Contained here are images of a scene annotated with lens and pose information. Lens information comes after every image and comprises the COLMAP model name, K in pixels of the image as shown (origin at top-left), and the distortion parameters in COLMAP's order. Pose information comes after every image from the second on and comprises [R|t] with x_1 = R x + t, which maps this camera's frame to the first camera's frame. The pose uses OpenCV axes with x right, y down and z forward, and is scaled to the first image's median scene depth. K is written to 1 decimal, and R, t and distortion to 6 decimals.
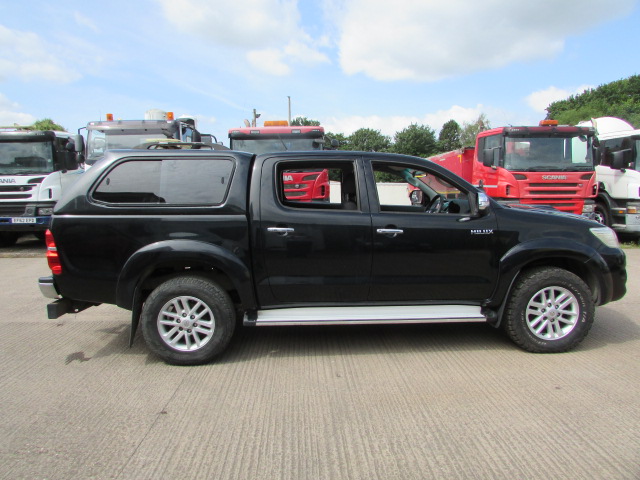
lens RADIAL K [[452.5, 0, 316.6], [0, 452.5, 239.3], [0, 0, 1]] dist [-0.021478, 0.004241]
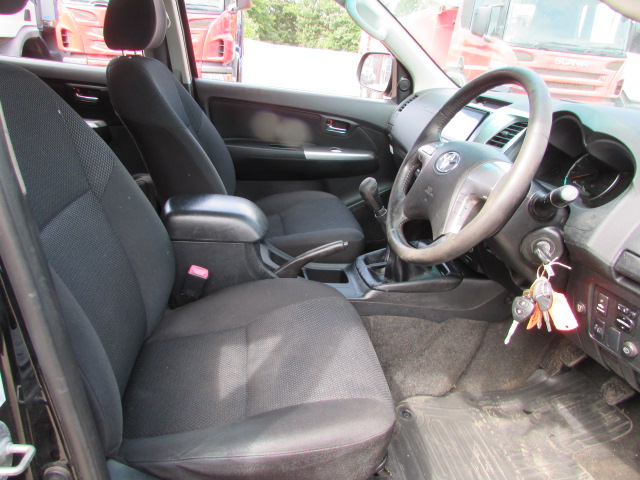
lens RADIAL K [[452.5, 0, 324.8], [0, 452.5, 240.1], [0, 0, 1]] dist [-0.021478, 0.004241]
pose [[0.987724, 0.037069, 0.151748, 0.070296], [-0.076529, 0.961700, 0.263205, -0.029275], [-0.136179, -0.271587, 0.952731, 0.333139]]
